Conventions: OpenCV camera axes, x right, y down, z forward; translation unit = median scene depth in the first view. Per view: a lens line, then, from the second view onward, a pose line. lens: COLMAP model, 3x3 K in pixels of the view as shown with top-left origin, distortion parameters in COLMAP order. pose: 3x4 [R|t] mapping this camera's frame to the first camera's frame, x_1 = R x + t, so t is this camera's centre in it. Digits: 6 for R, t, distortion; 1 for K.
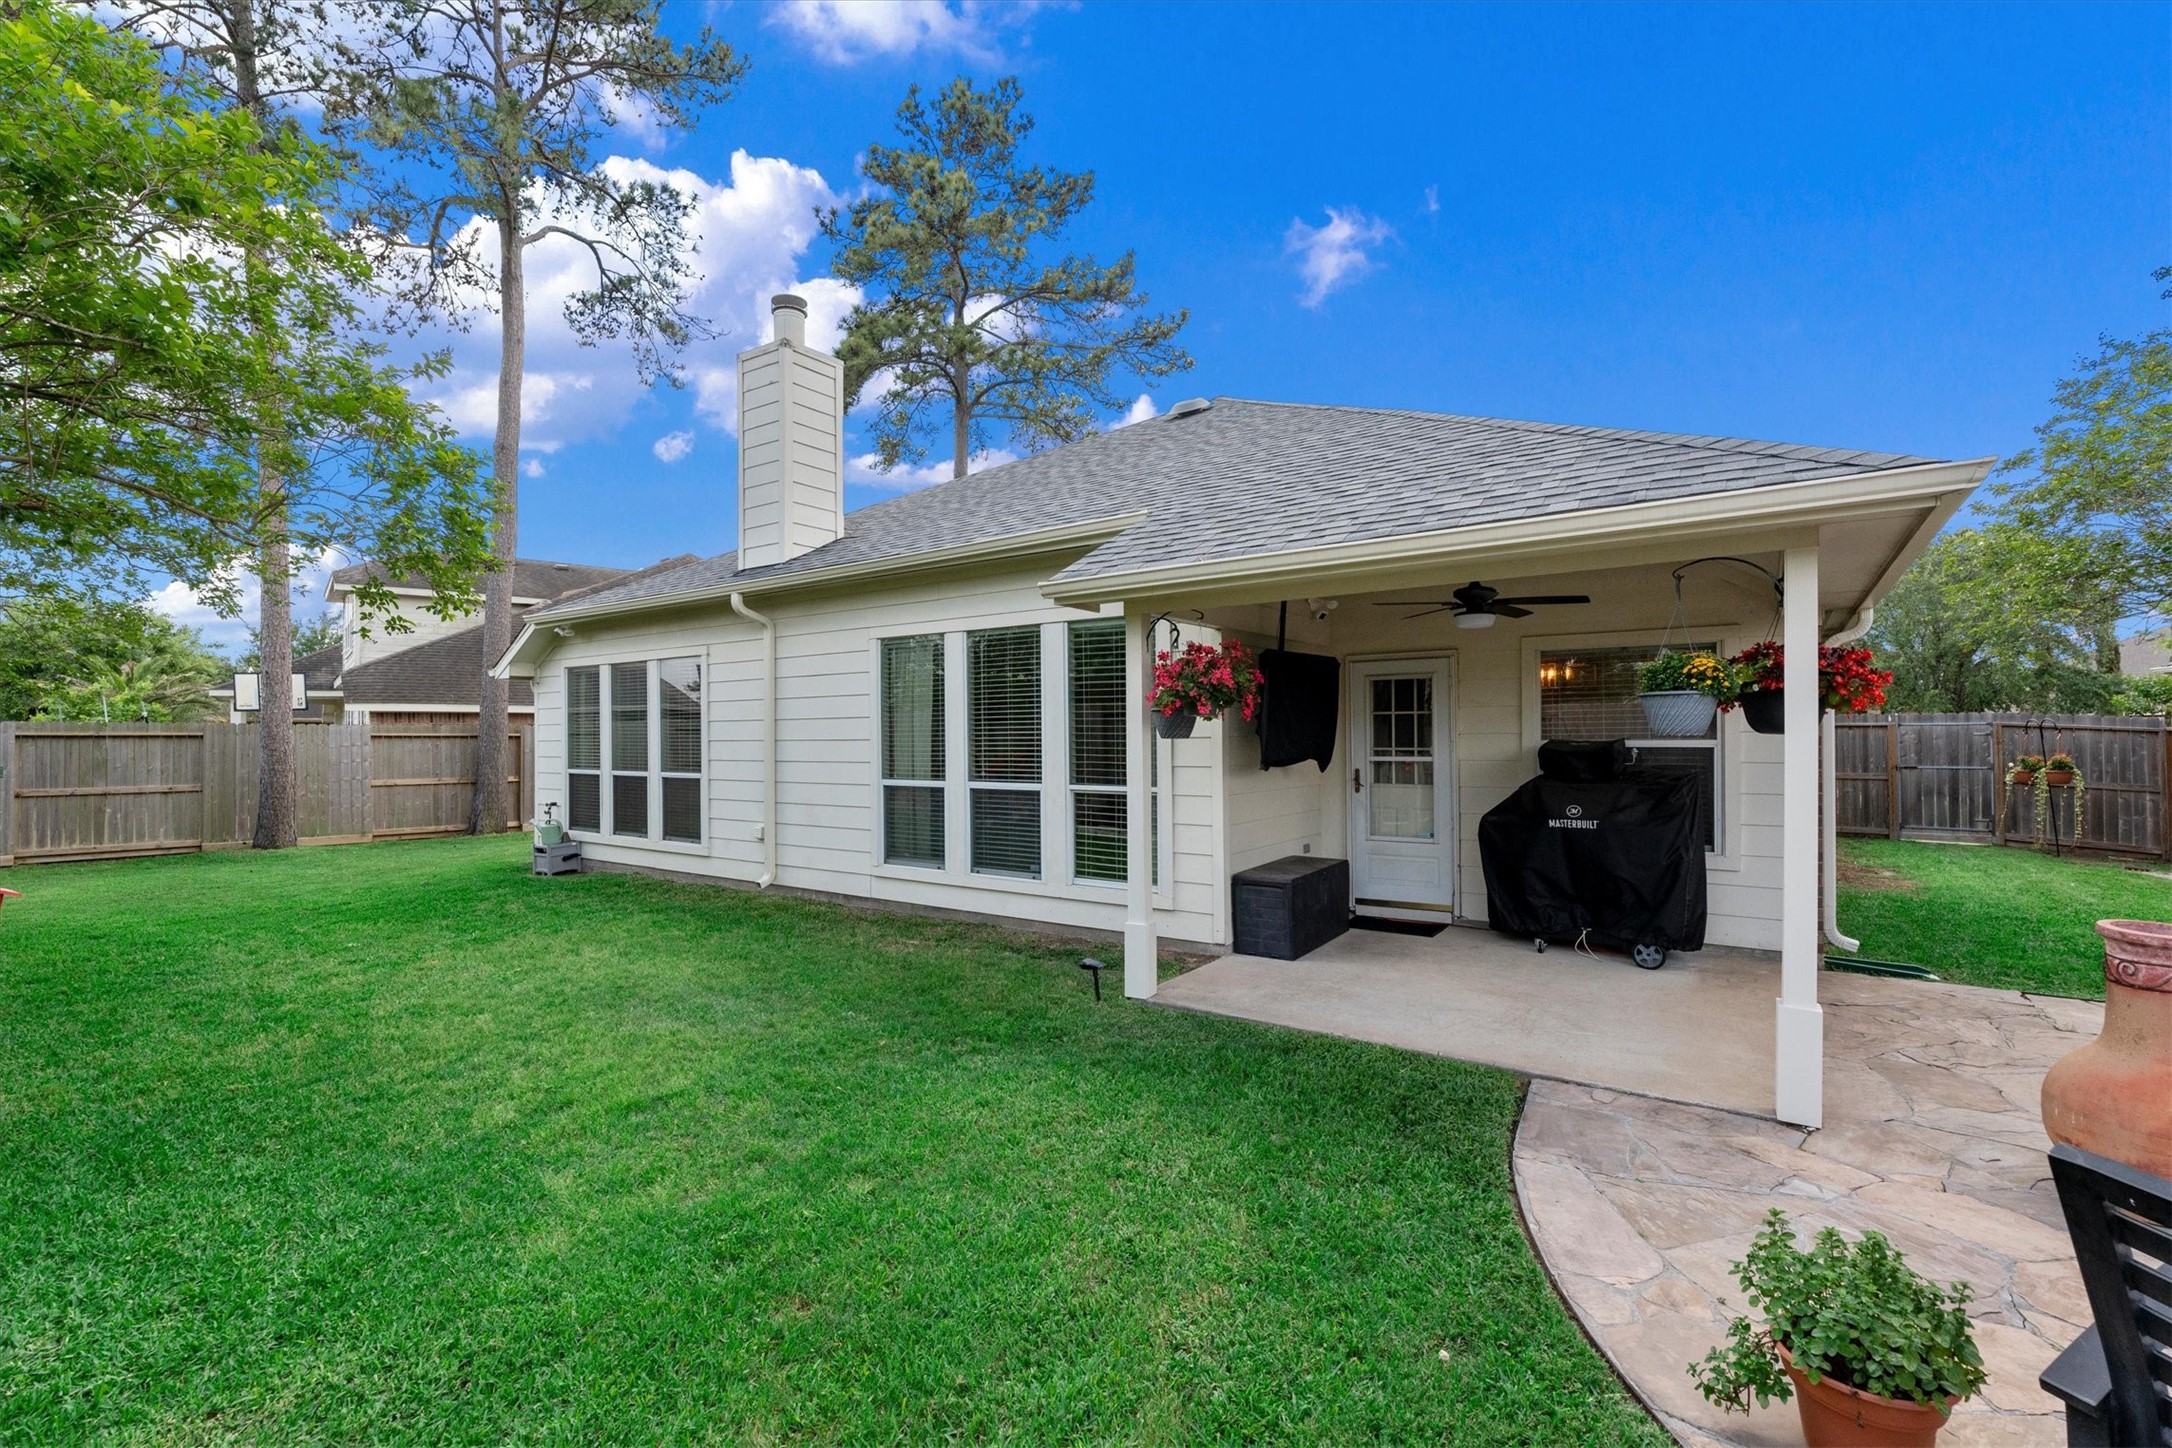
lens RADIAL K [[946.2, 0, 1090.2], [0, 946.2, 731.3], [0, 0, 1]] dist [0.000403, -0.001008]
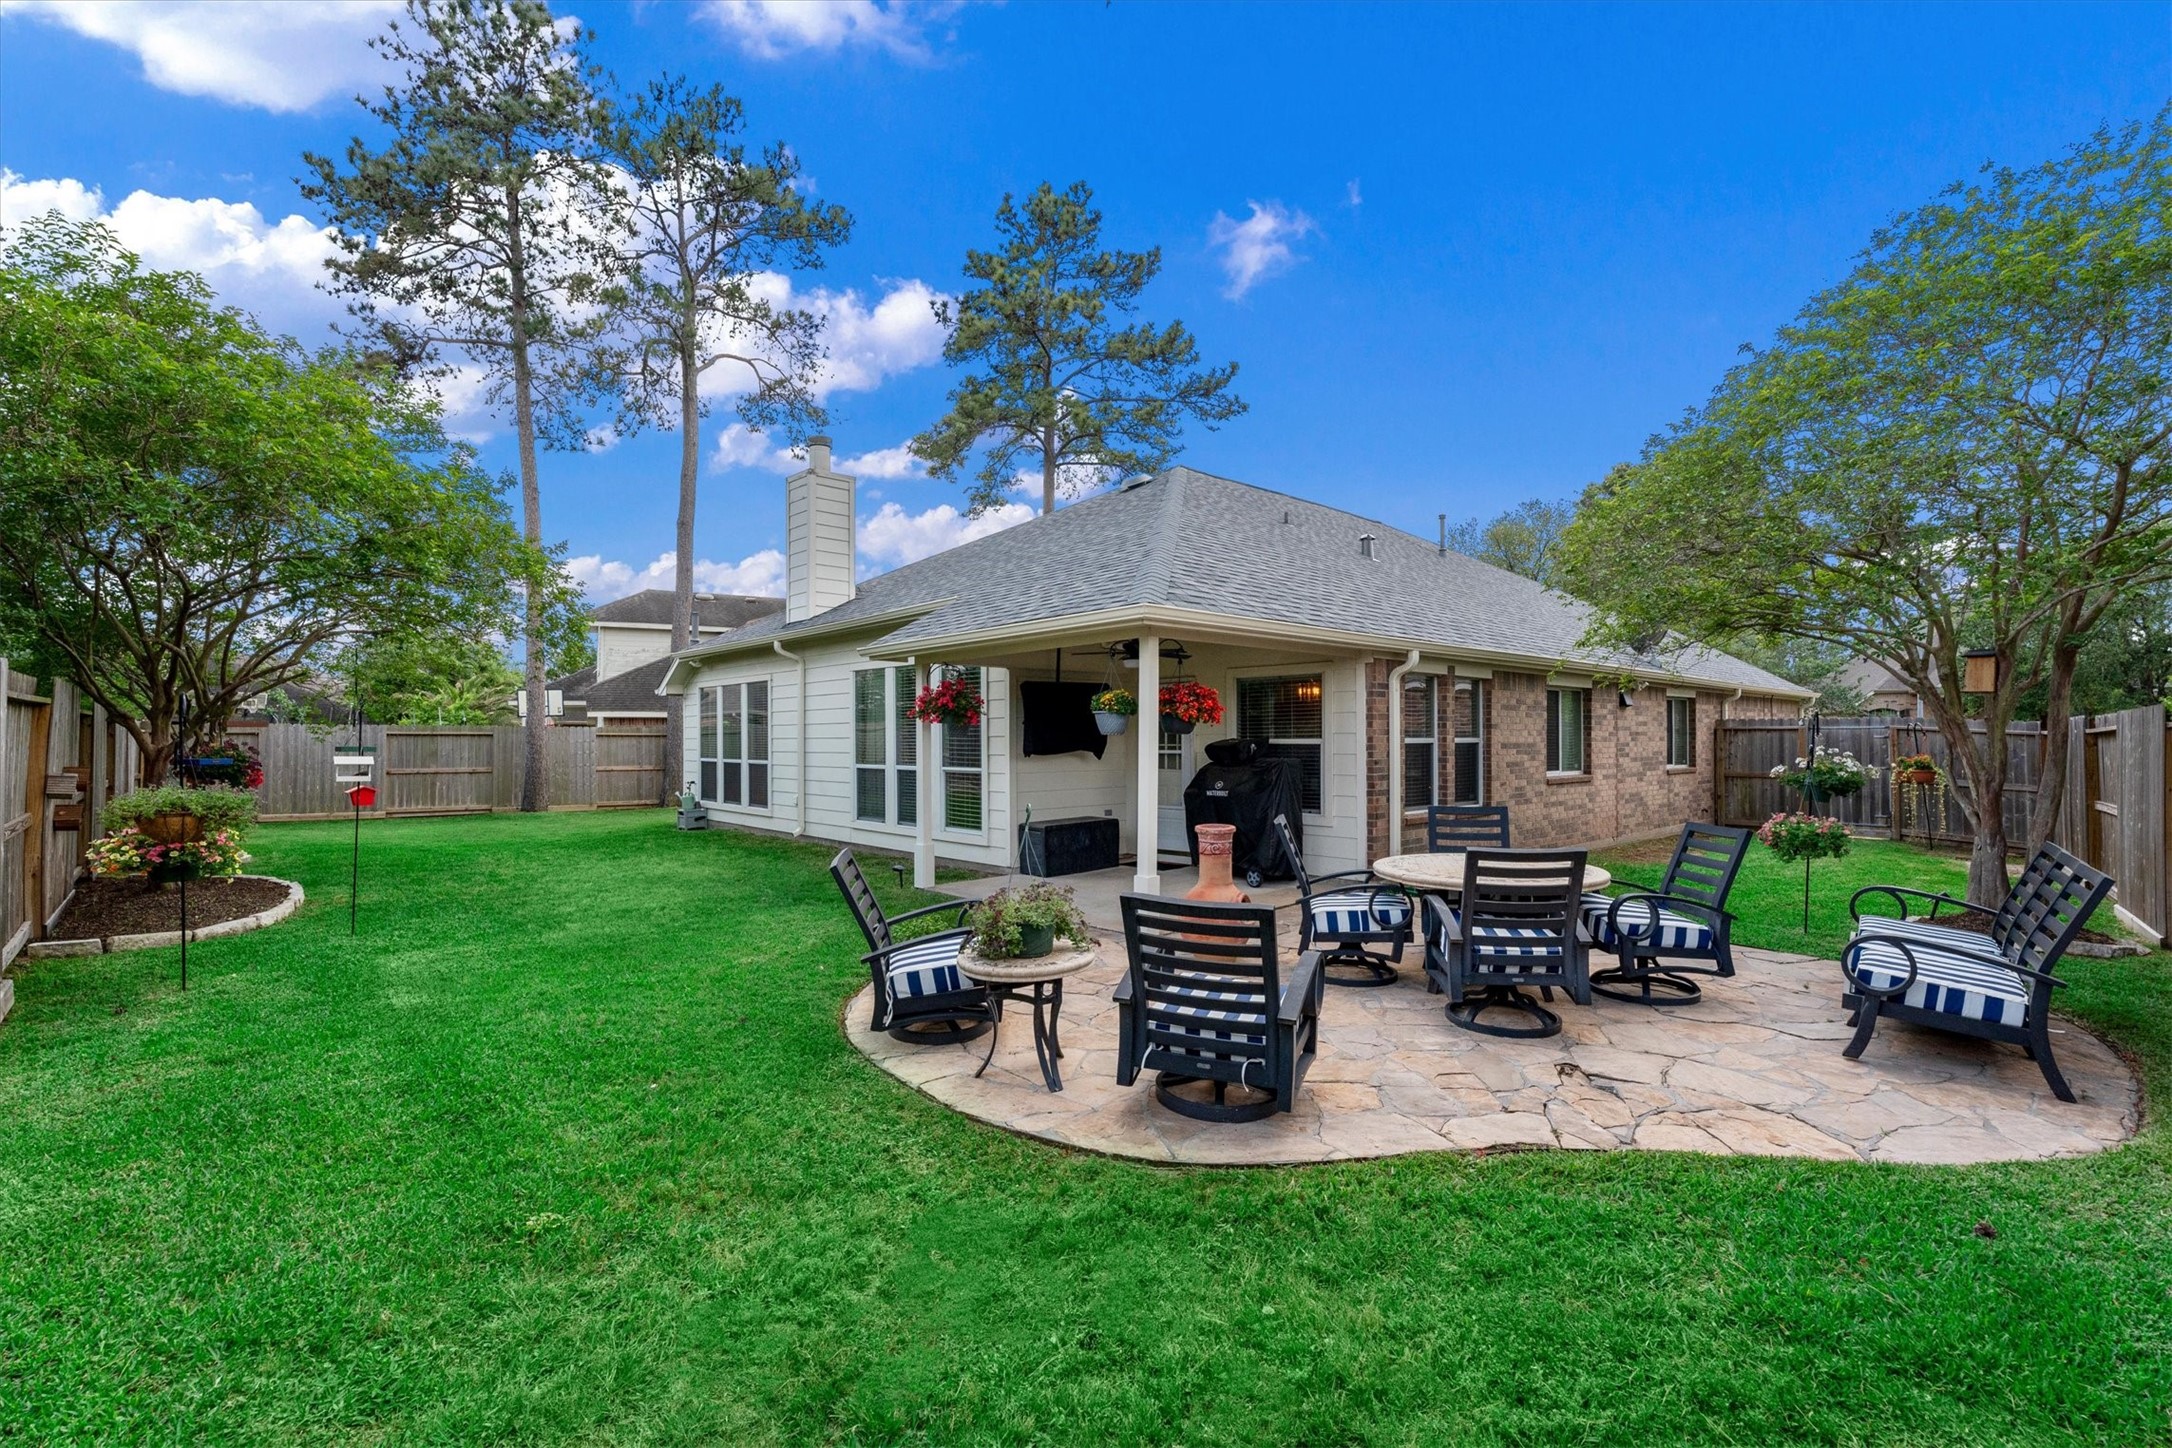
lens RADIAL K [[946.2, 0, 1091.7], [0, 946.2, 729.2], [0, 0, 1]] dist [0.000403, -0.001008]
pose [[0.977311, 0.001307, -0.211804, 0.318263], [-0.001995, 0.999993, -0.003038, -0.000891], [0.211798, 0.003391, 0.977308, -0.269764]]
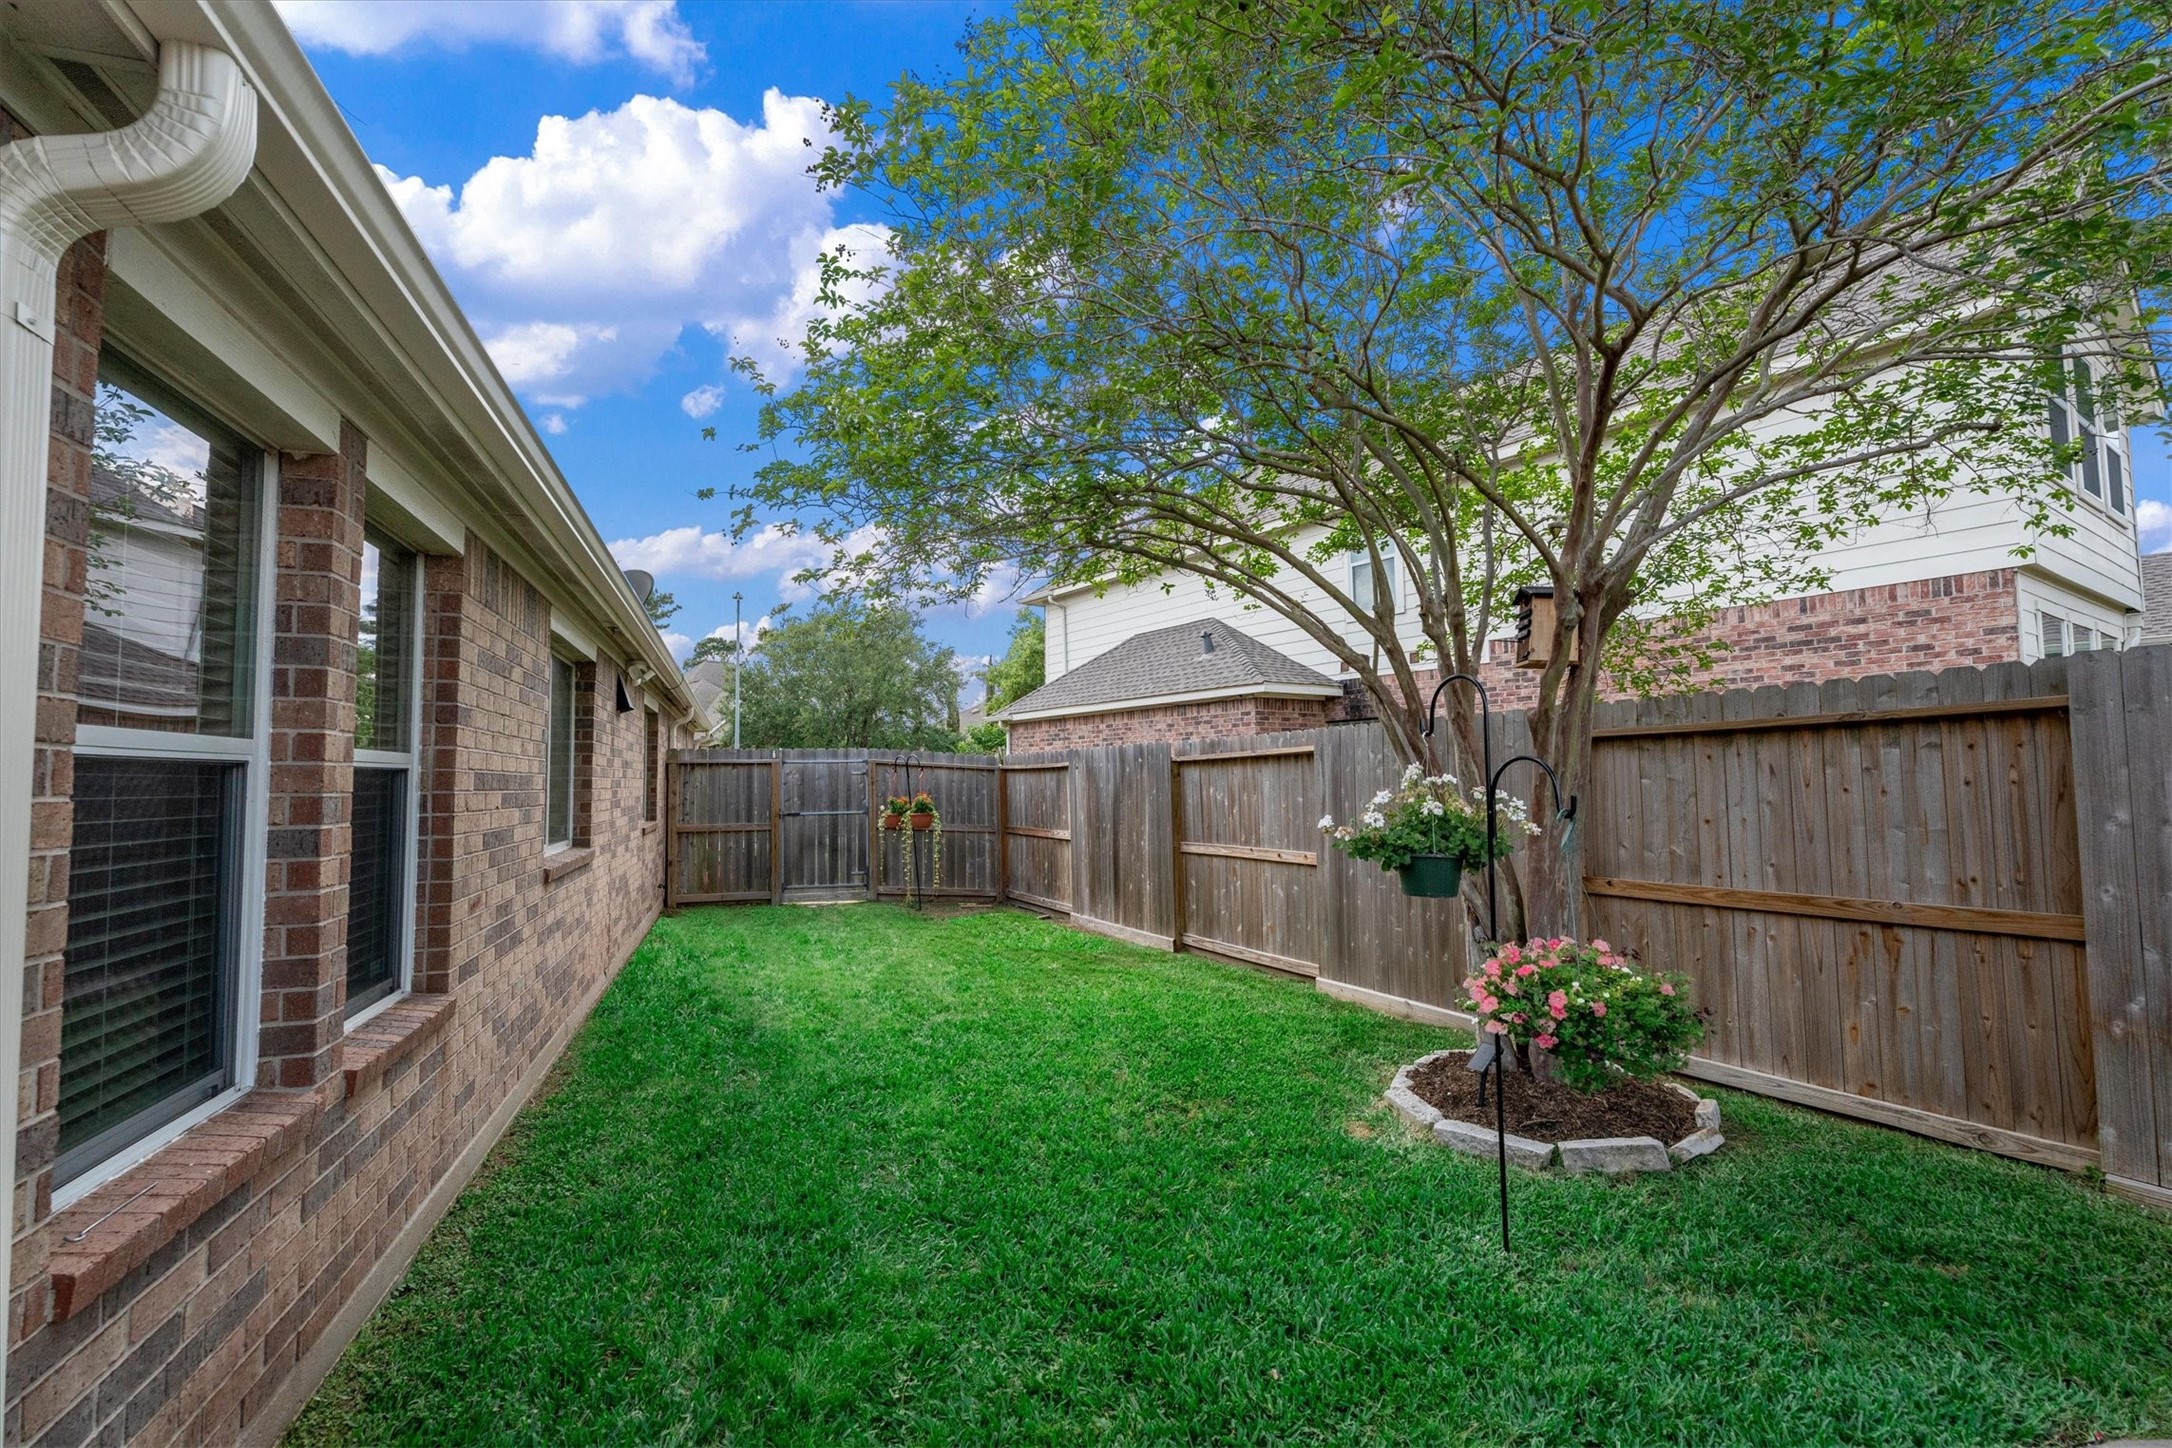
lens RADIAL K [[946.2, 0, 1085.0], [0, 946.2, 723.2], [0, 0, 1]] dist [0.000403, -0.001008]
pose [[0.571632, 0.046966, 0.819165, 0.379315], [0.004803, 0.998152, -0.060580, 0.011619], [-0.820496, 0.038564, 0.570350, 0.362498]]
